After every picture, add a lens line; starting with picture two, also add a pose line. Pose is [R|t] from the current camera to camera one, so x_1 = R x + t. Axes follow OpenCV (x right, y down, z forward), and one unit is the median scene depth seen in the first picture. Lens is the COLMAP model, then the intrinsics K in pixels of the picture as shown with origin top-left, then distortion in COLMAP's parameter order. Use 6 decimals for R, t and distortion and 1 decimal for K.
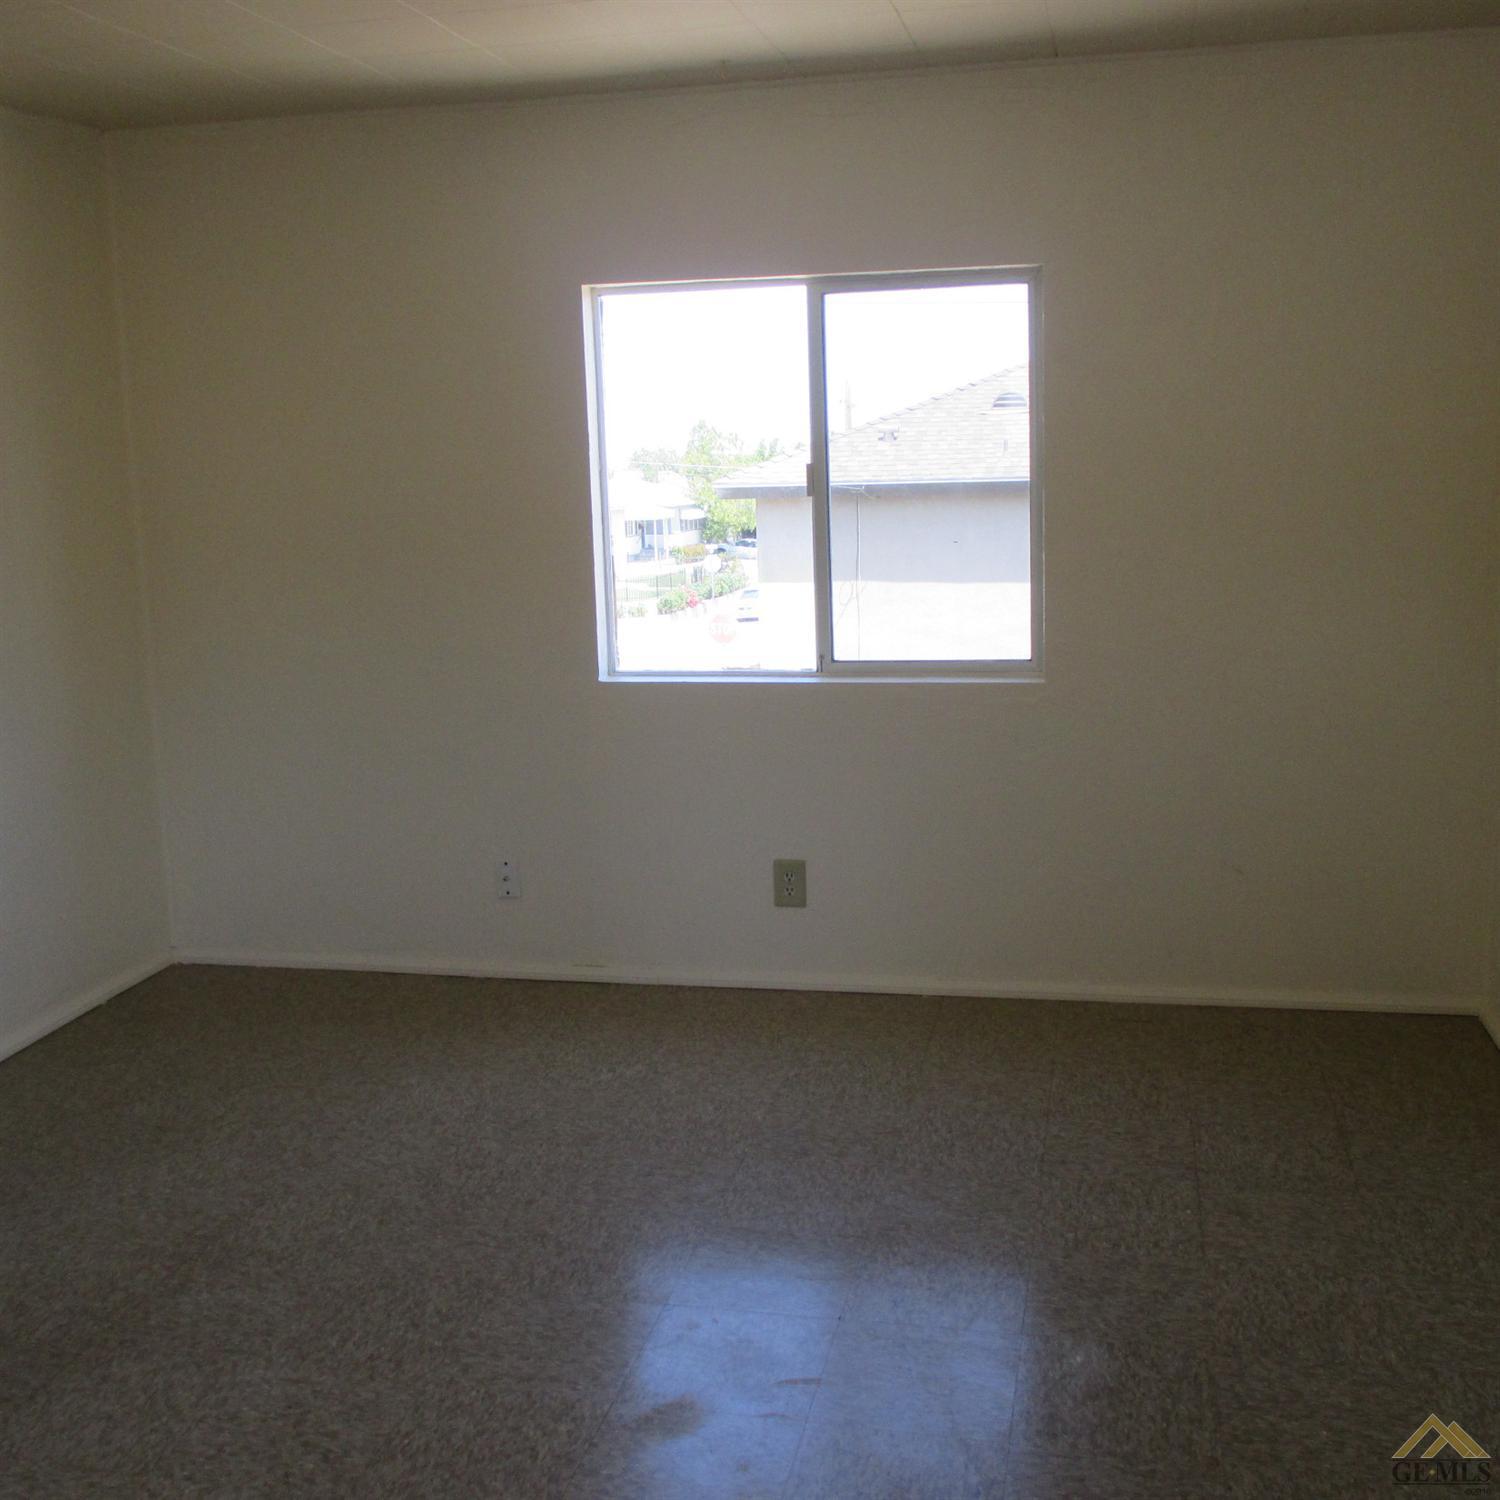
lens RADIAL K [[1657.7, 0, 749.9], [0, 1657.7, 746.2], [0, 0, 1]] dist [-0.000103, 0.000000]
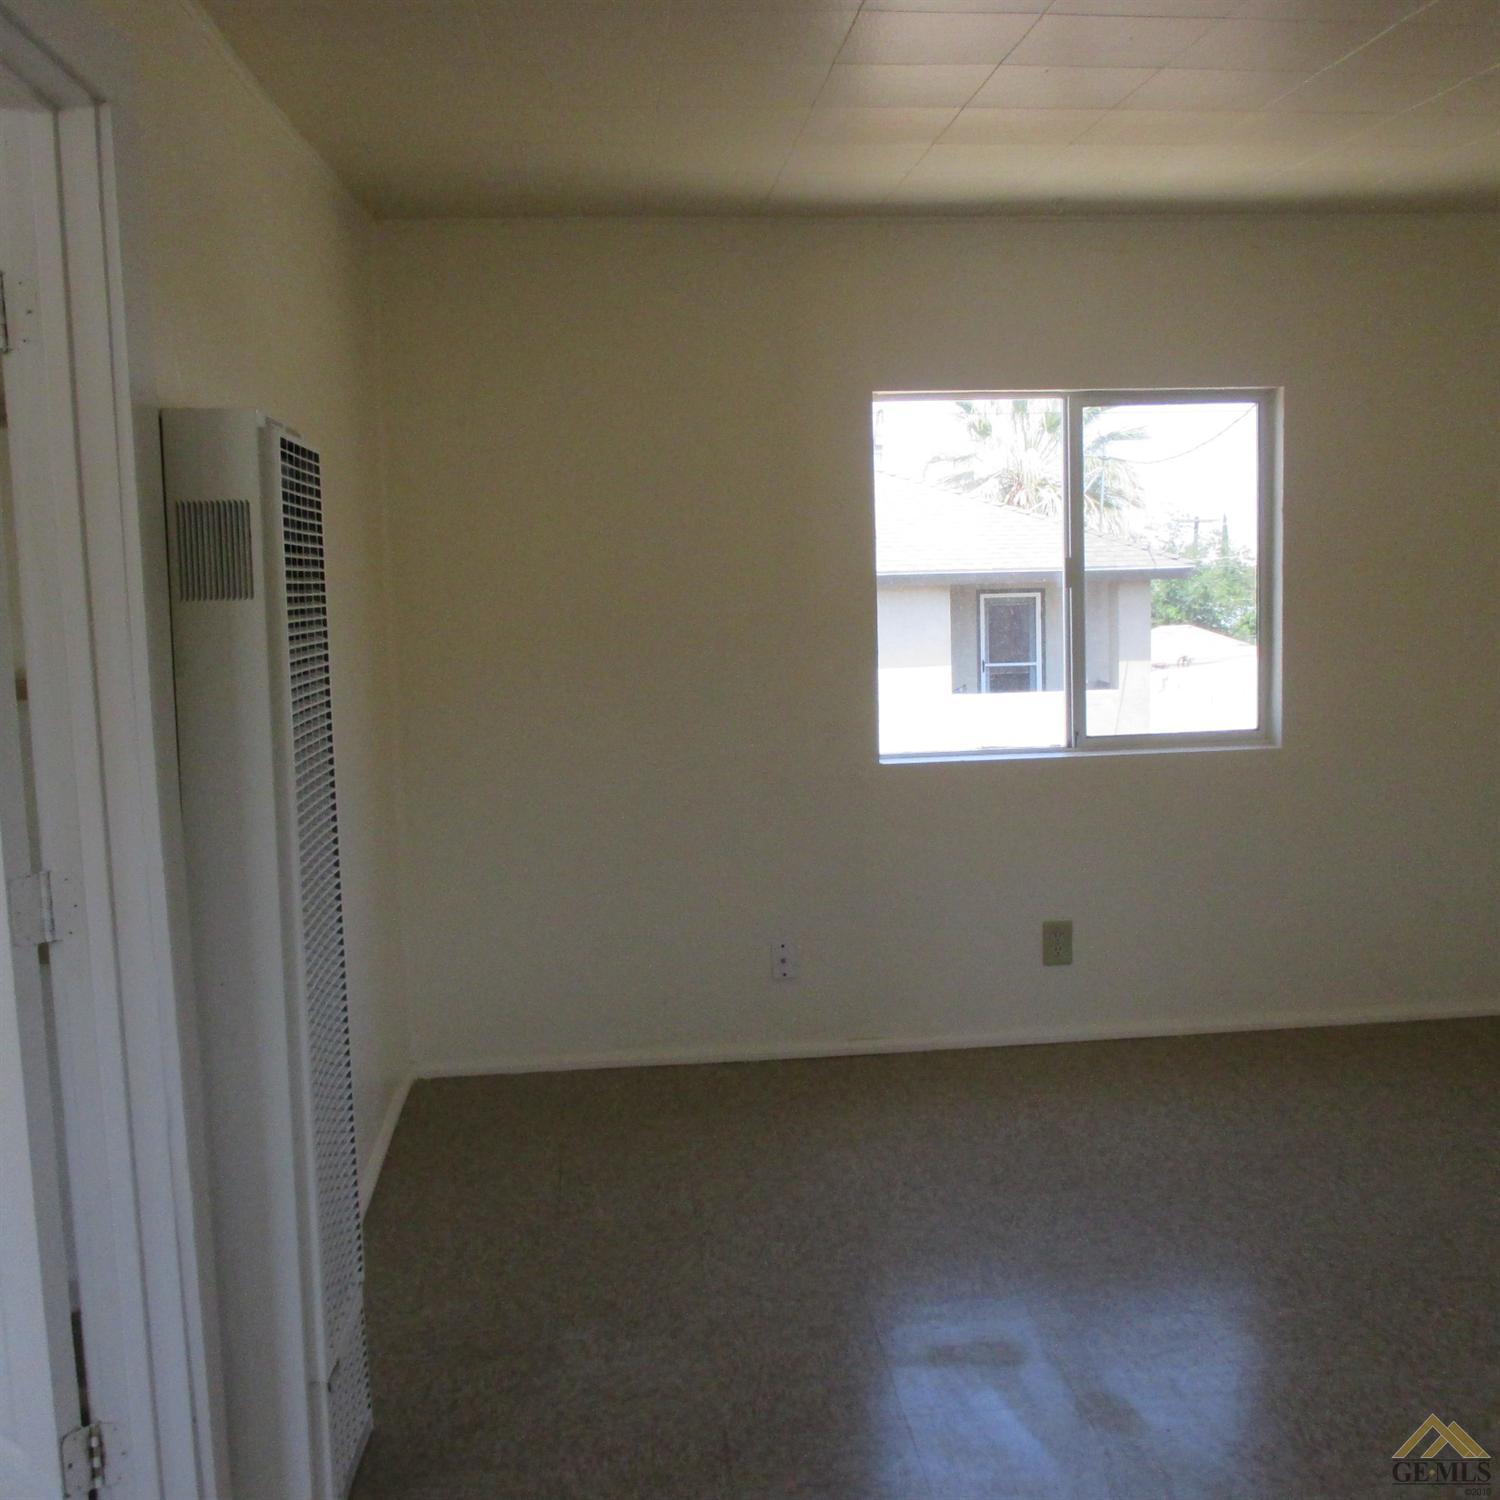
lens RADIAL K [[1657.7, 0, 749.1], [0, 1657.7, 753.9], [0, 0, 1]] dist [-0.000103, 0.000000]
pose [[0.948448, -0.035175, 0.314976, -0.503956], [0.054018, 0.997222, -0.051293, 0.004176], [-0.312297, 0.065663, 0.947713, 0.030189]]
